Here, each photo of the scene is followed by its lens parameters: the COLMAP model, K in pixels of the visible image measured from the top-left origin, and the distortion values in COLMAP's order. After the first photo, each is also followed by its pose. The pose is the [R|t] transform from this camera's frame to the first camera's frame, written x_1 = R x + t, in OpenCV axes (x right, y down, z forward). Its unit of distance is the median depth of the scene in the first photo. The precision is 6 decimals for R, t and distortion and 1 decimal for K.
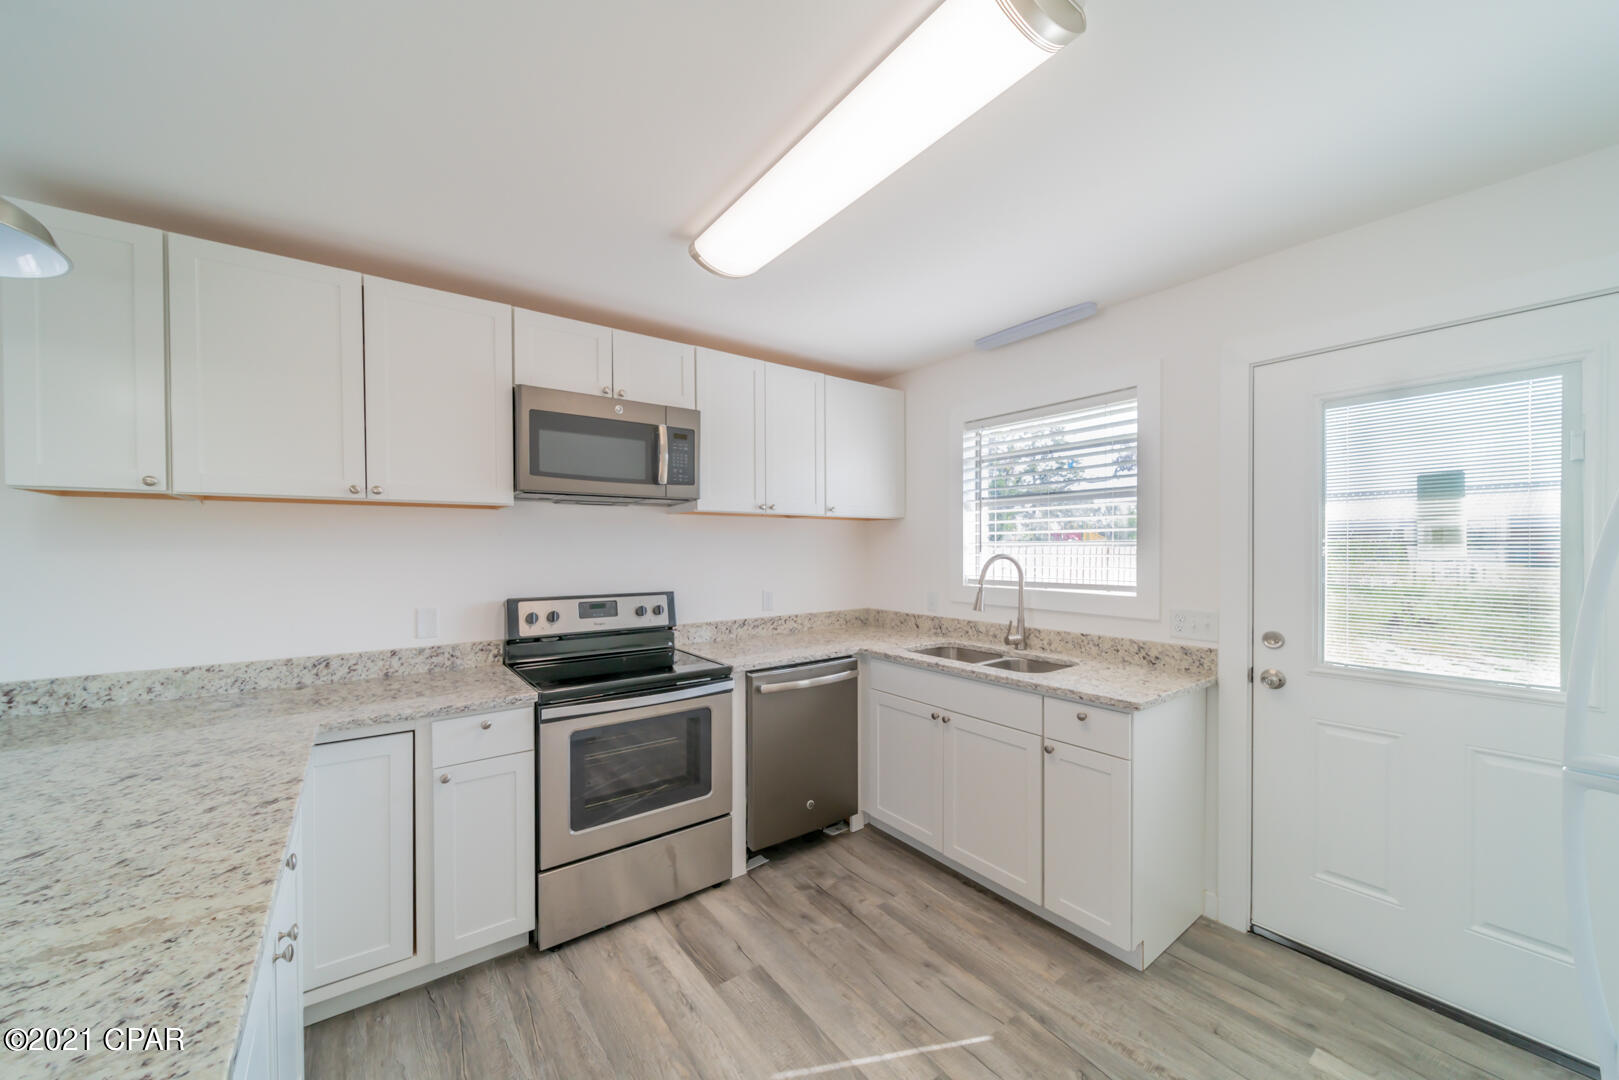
lens RADIAL K [[587.8, 0, 796.8], [0, 587.8, 549.8], [0, 0, 1]] dist [-0.000424, -0.000749]
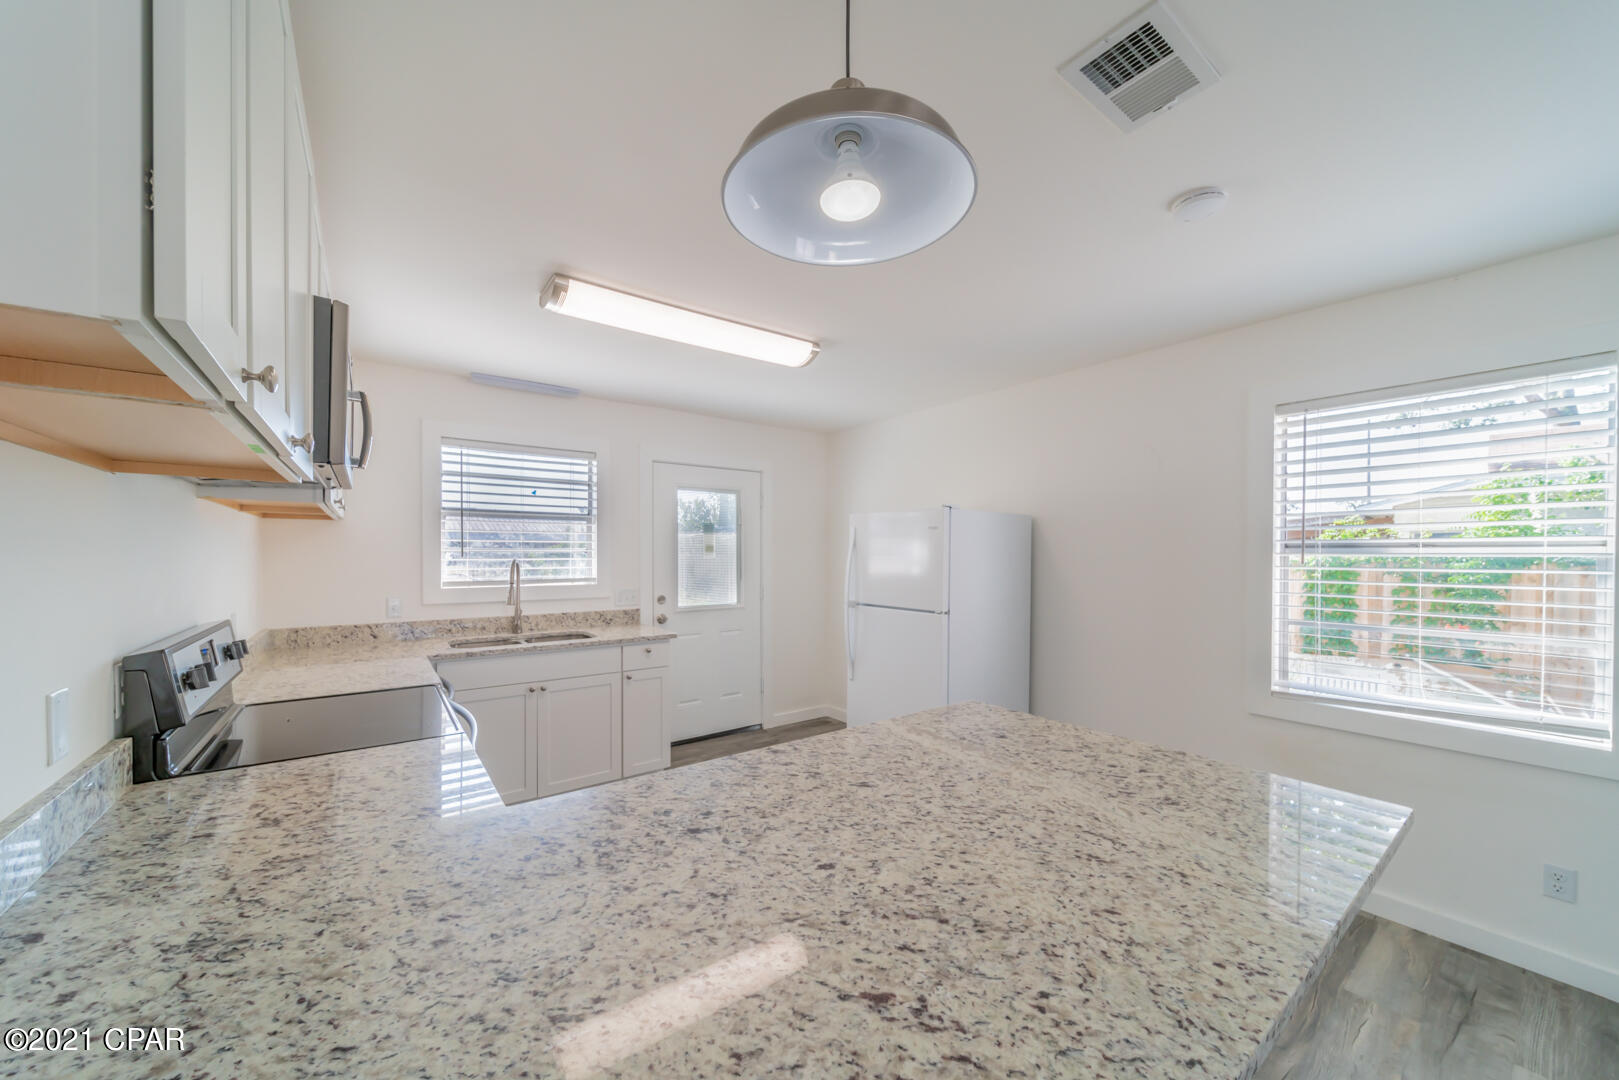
lens RADIAL K [[587.8, 0, 807.6], [0, 587.8, 552.9], [0, 0, 1]] dist [-0.000424, -0.000749]
pose [[-0.014007, 0.003755, 0.999895, -1.120057], [0.001586, 0.999992, -0.003733, 0.001649], [-0.999901, 0.001533, -0.014013, 0.487657]]
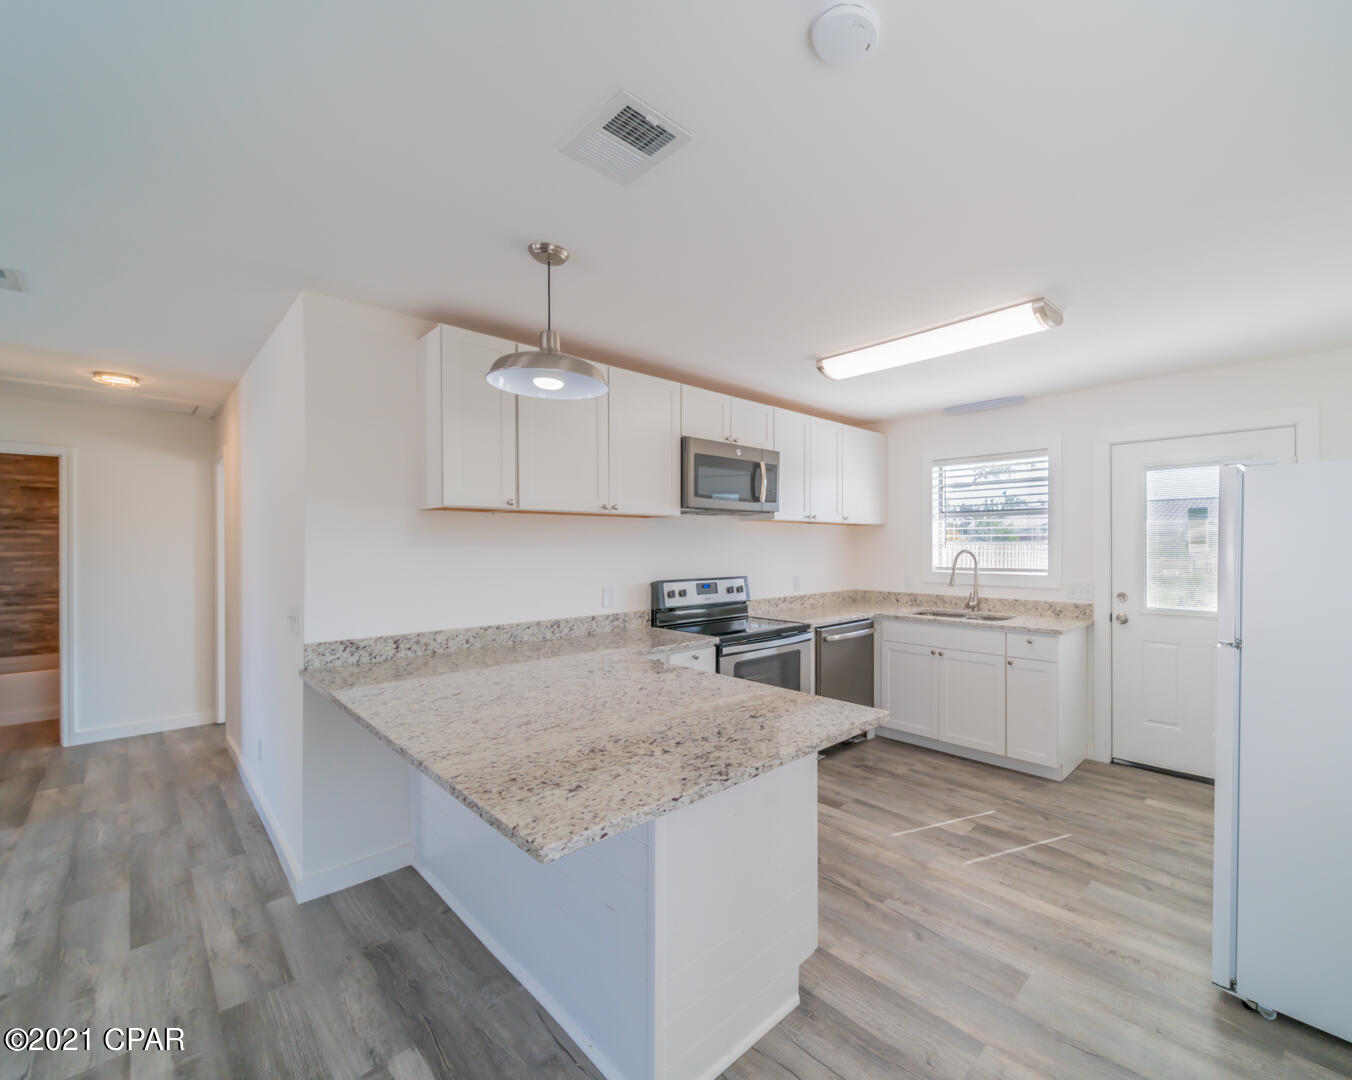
lens RADIAL K [[590.6, 0, 789.0], [0, 590.6, 540.8], [0, 0, 1]] dist [-0.003919, 0.000323]
pose [[0.978452, 0.003054, 0.206450, -0.522549], [-0.000677, 0.999933, -0.011583, 0.002884], [-0.206471, 0.011194, 0.978389, -0.521424]]
